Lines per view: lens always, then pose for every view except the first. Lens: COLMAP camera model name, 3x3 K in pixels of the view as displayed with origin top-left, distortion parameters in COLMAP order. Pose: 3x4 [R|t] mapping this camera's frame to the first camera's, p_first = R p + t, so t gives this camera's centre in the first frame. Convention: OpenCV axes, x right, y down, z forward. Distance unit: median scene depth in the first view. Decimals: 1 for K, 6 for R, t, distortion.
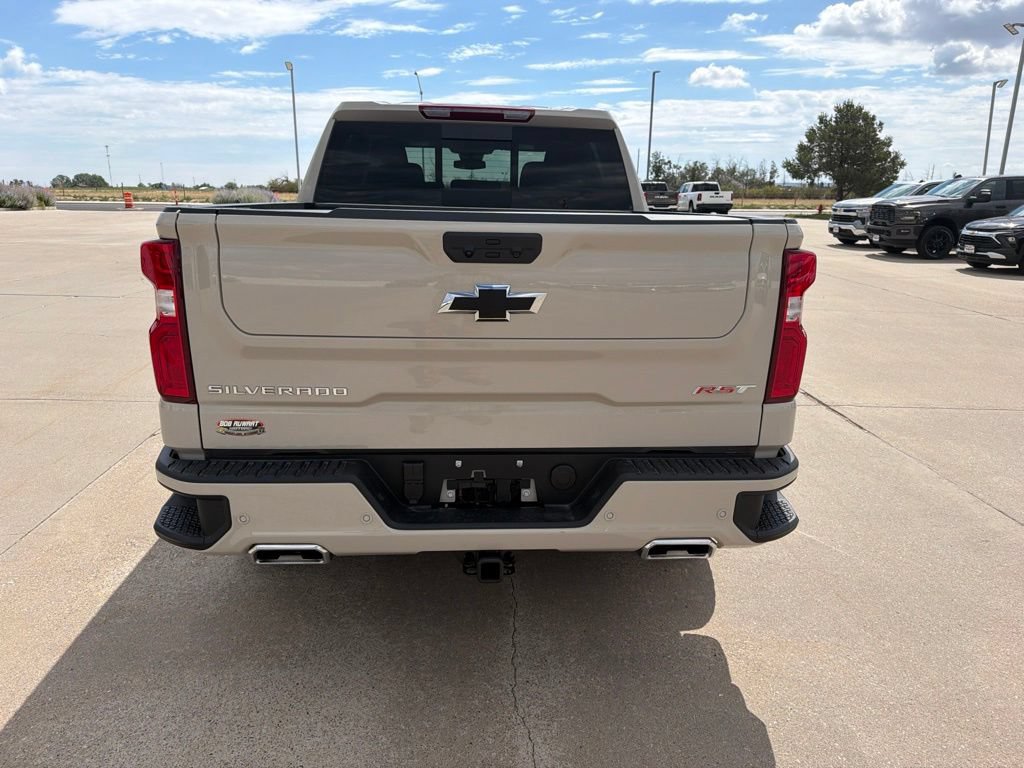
lens RADIAL K [[735.5, 0, 513.1], [0, 735.5, 391.9], [0, 0, 1]] dist [0.017923, -0.023789]
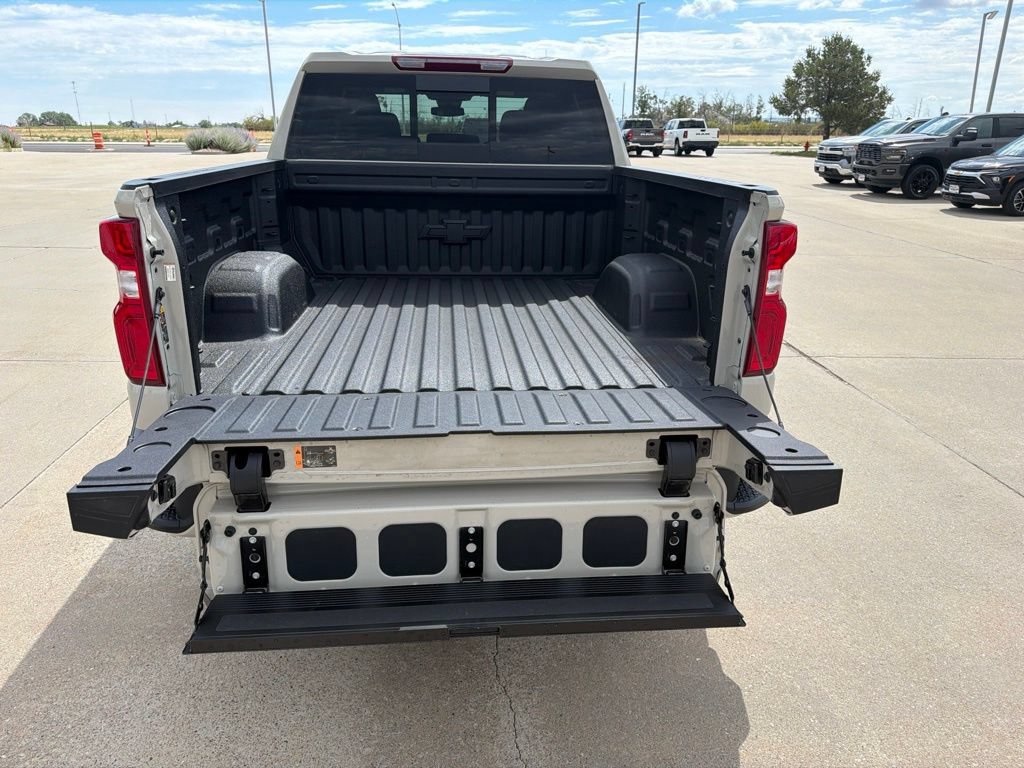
lens RADIAL K [[735.5, 0, 515.3], [0, 735.5, 384.3], [0, 0, 1]] dist [0.017923, -0.023789]
pose [[0.999689, -0.012540, 0.021578, 0.005034], [0.011007, 0.997503, 0.069756, -0.019693], [-0.022399, -0.069497, 0.997331, 0.006075]]
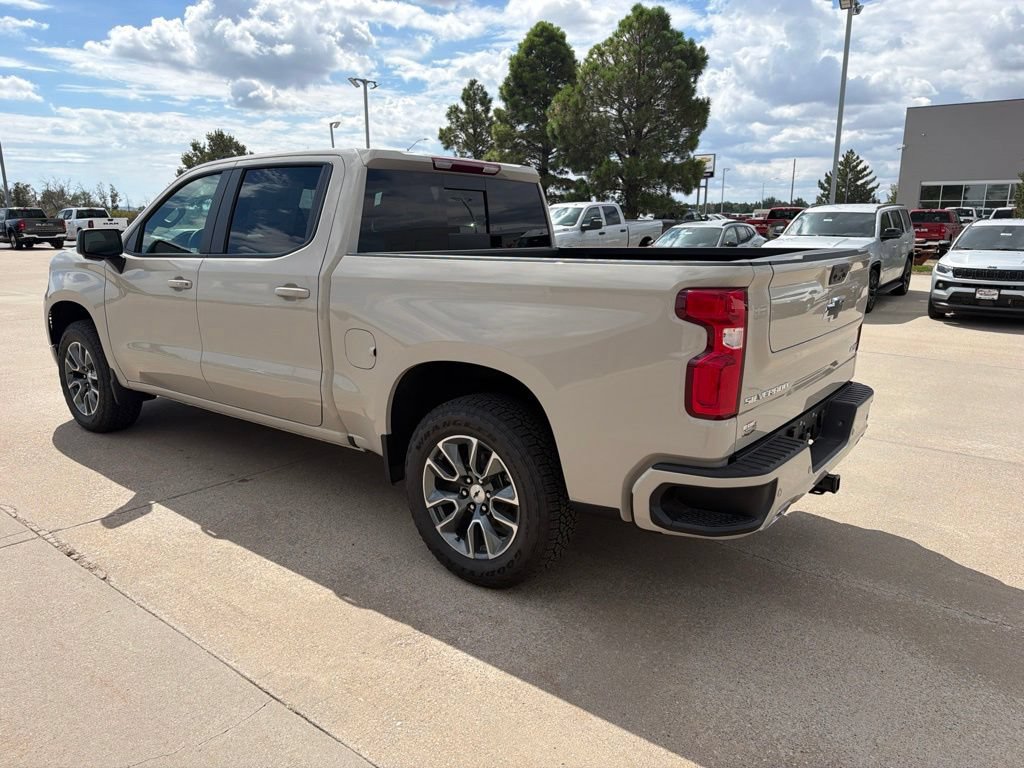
lens RADIAL K [[735.5, 0, 509.0], [0, 735.5, 403.0], [0, 0, 1]] dist [0.017923, -0.023789]
pose [[0.660048, -0.195181, 0.725425, -0.644411], [0.205817, 0.975693, 0.075249, -0.074739], [-0.722479, 0.099637, 0.684176, 0.172565]]
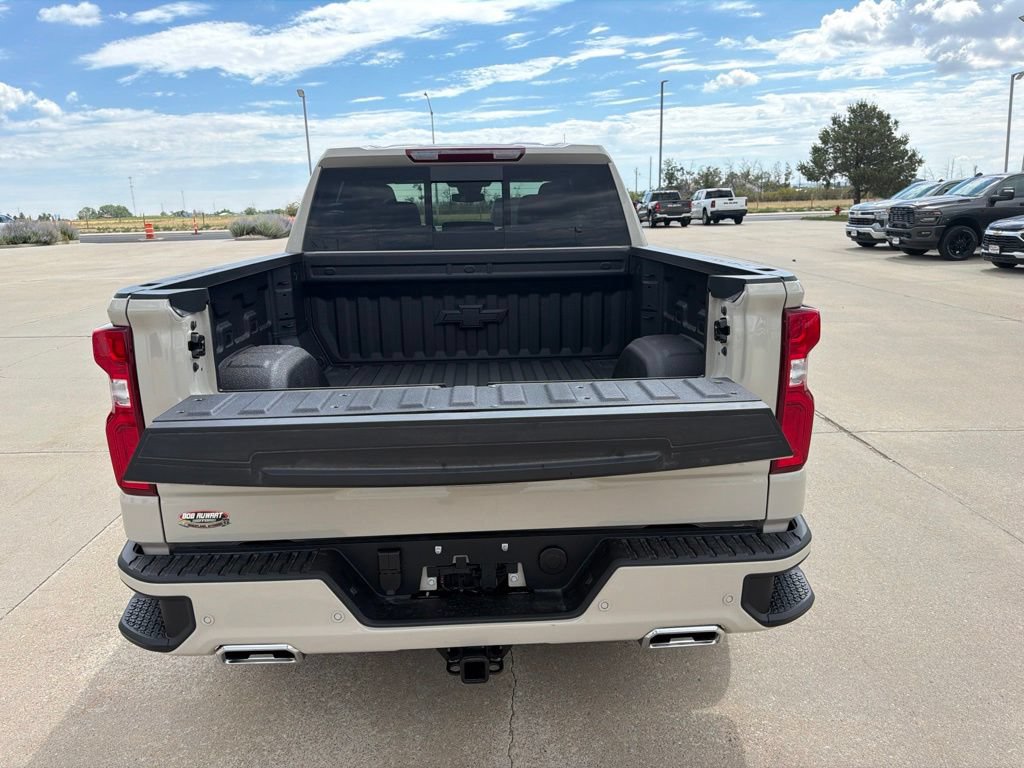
lens RADIAL K [[735.5, 0, 505.7], [0, 735.5, 384.3], [0, 0, 1]] dist [0.017923, -0.023789]
pose [[0.998698, -0.034091, -0.037958, 0.022050], [0.033120, 0.999115, -0.025941, -0.035049], [0.038809, 0.024650, 0.998943, 0.030101]]
